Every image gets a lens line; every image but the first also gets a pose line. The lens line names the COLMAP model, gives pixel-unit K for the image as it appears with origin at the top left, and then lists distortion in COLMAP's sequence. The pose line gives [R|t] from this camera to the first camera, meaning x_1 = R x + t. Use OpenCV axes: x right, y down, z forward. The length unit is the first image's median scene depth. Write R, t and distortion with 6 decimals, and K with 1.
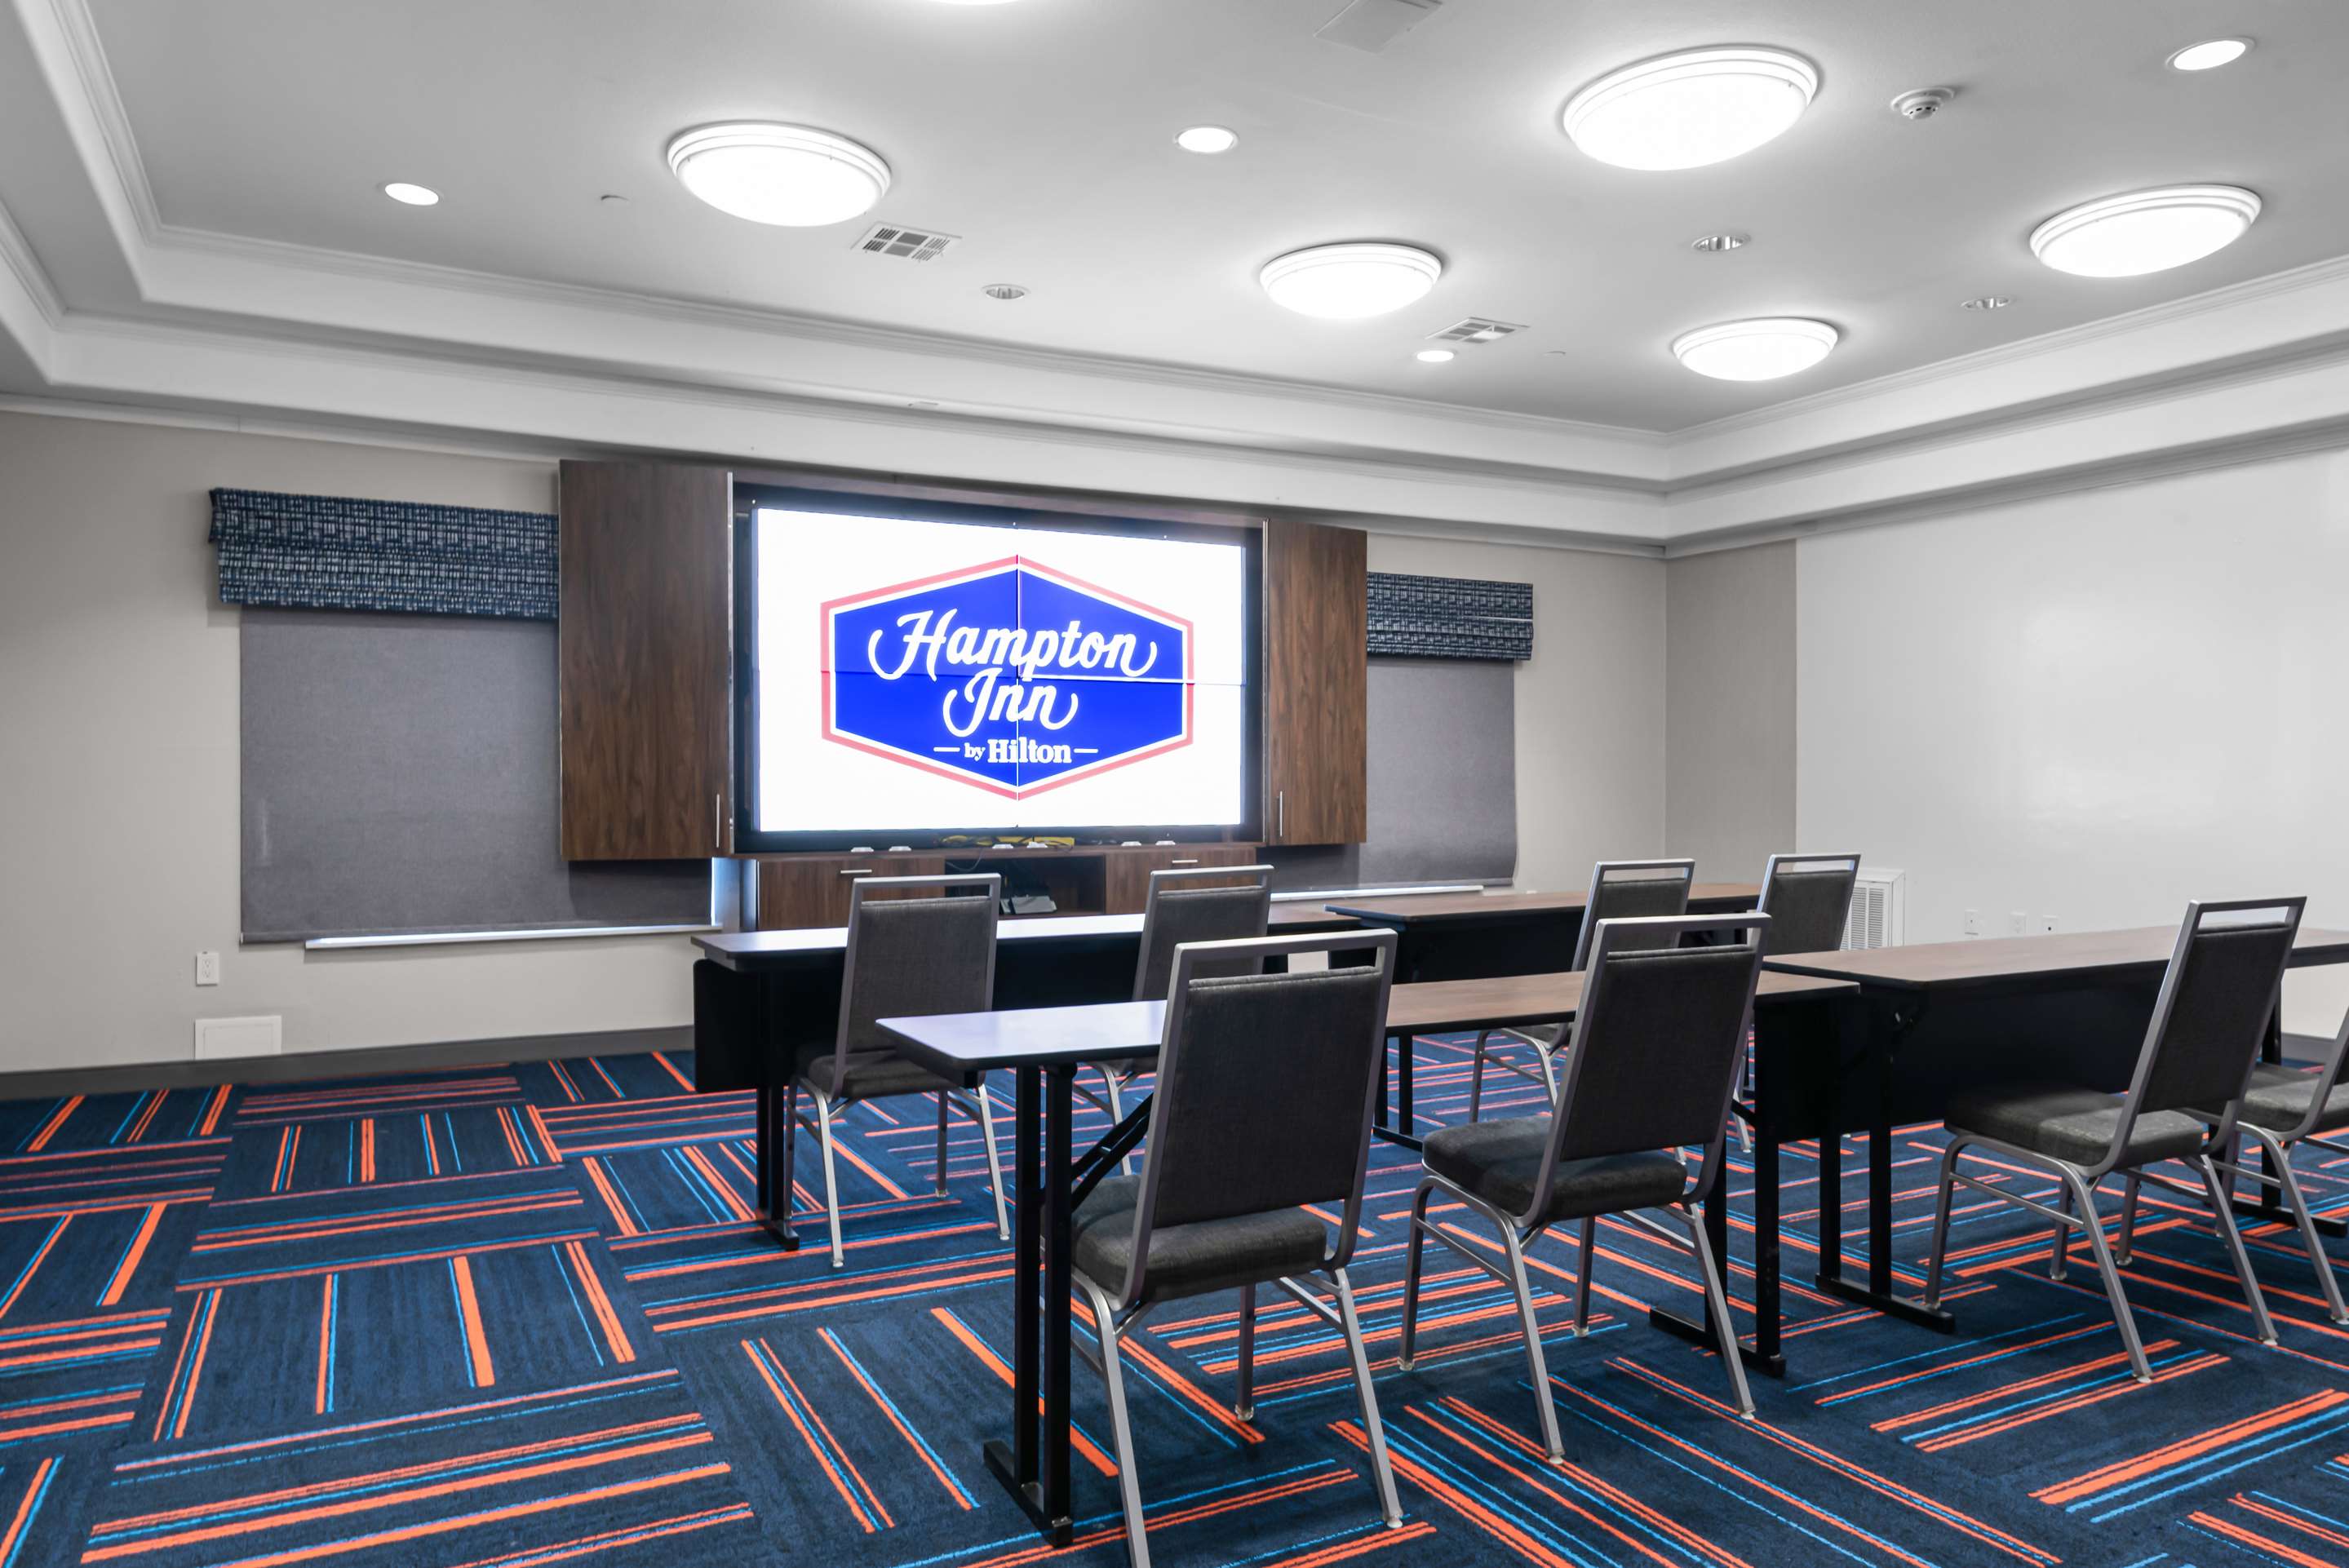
lens RADIAL K [[1554.1, 0, 1174.6], [0, 1554.1, 806.9], [0, 0, 1]] dist [0.034101, -0.019774]
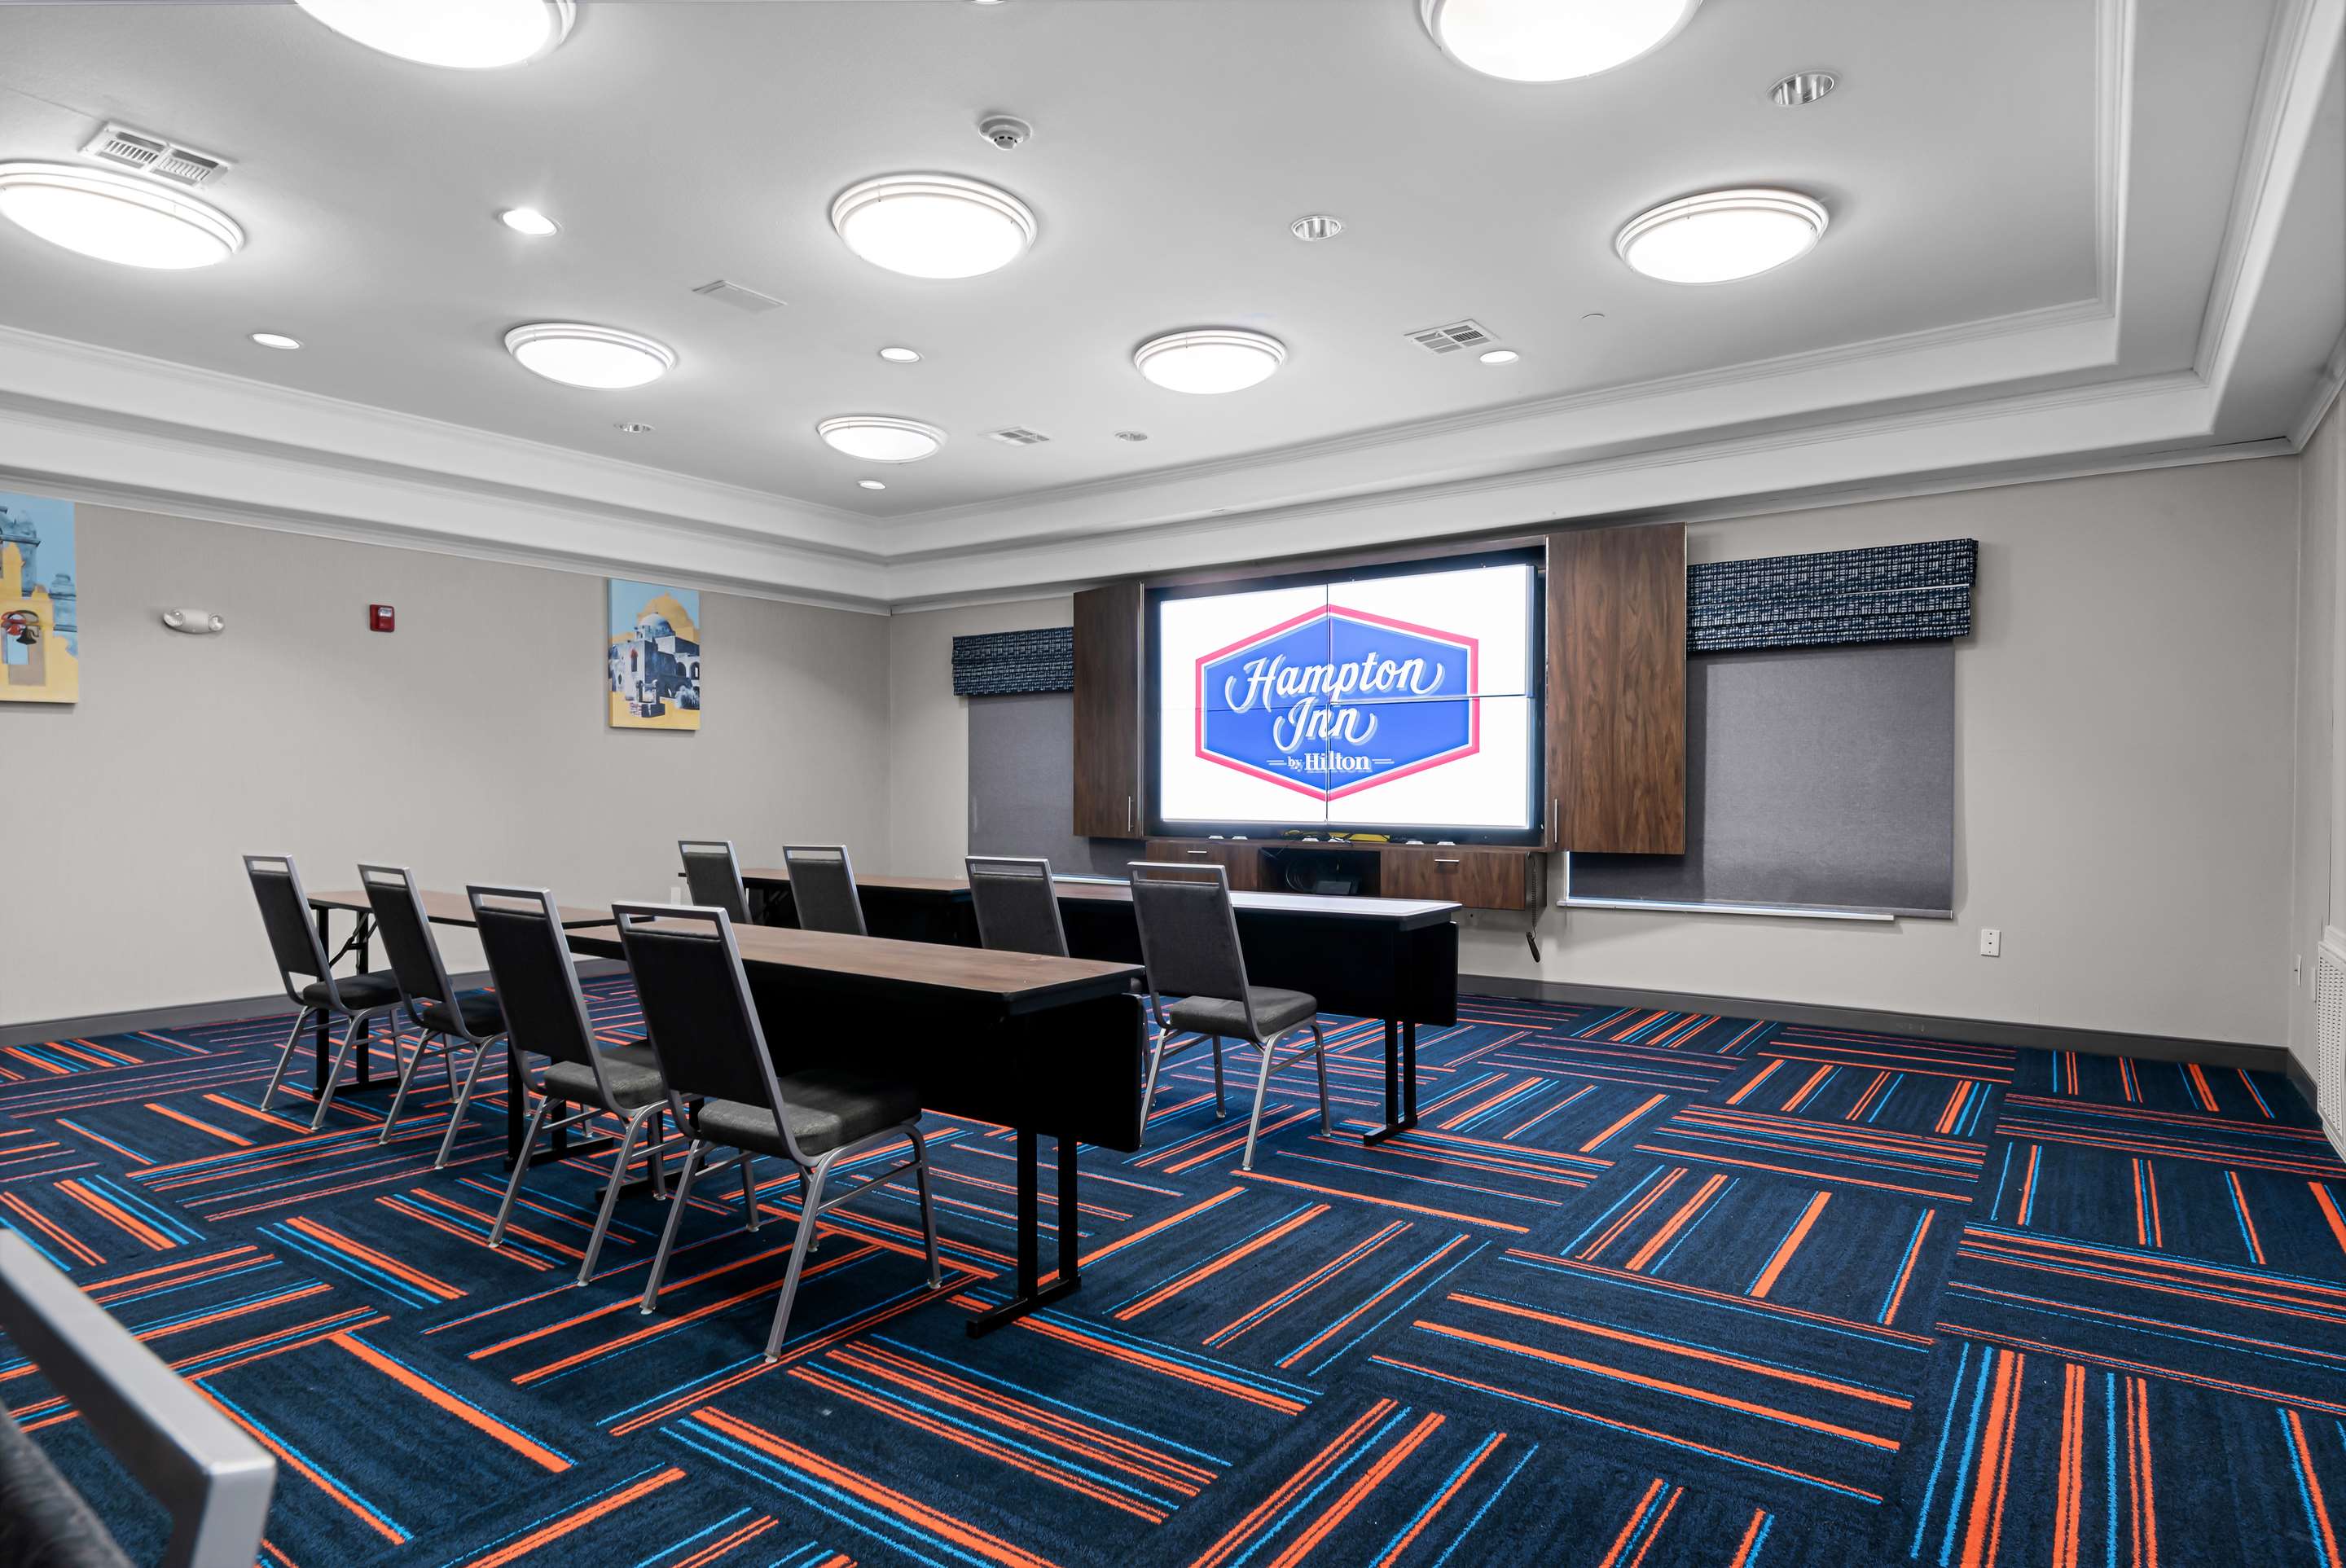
lens RADIAL K [[1285.0, 0, 1174.6], [0, 1285.0, 786.2], [0, 0, 1]] dist [-0.016115, 0.003845]
pose [[0.444813, 0.000813, -0.895623, 0.763568], [-0.018757, 0.999789, -0.008408, -0.006349], [0.895427, 0.020539, 0.444735, 0.433603]]
